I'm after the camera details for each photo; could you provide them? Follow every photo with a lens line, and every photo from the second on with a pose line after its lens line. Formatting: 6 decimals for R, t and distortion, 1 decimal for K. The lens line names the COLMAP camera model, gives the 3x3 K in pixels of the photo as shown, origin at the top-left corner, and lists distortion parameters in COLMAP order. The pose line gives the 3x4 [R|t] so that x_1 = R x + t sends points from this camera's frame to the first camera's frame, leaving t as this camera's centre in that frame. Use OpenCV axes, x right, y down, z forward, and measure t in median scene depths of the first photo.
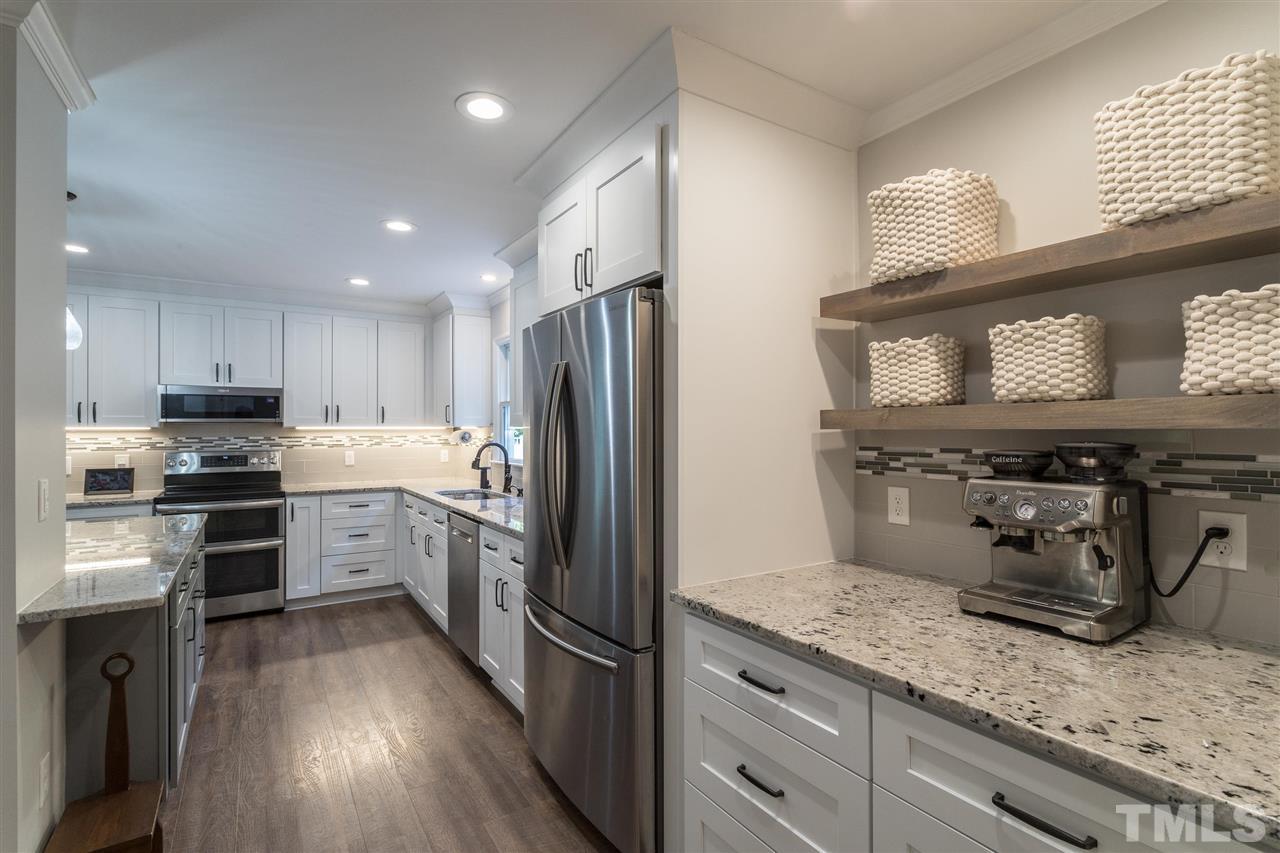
lens RADIAL K [[601.5, 0, 640.0], [0, 601.5, 426.5], [0, 0, 1]] dist [0.000129, 0.000326]
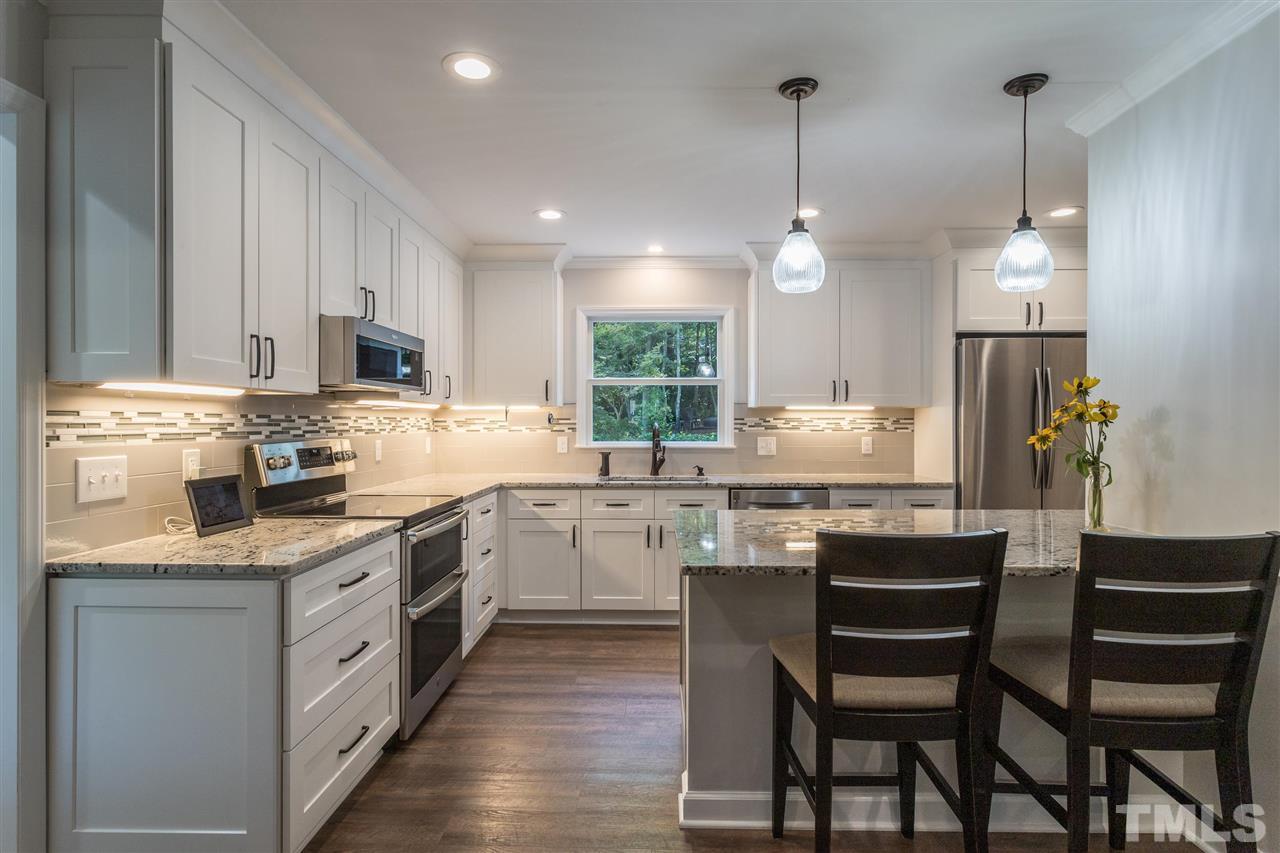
lens RADIAL K [[659.5, 0, 642.8], [0, 659.5, 430.9], [0, 0, 1]] dist [-0.005844, -0.000153]
pose [[0.562050, -0.009049, 0.827054, -1.037430], [-0.003421, 0.999906, 0.013265, 0.023563], [-0.827096, -0.010285, 0.561967, 0.402646]]
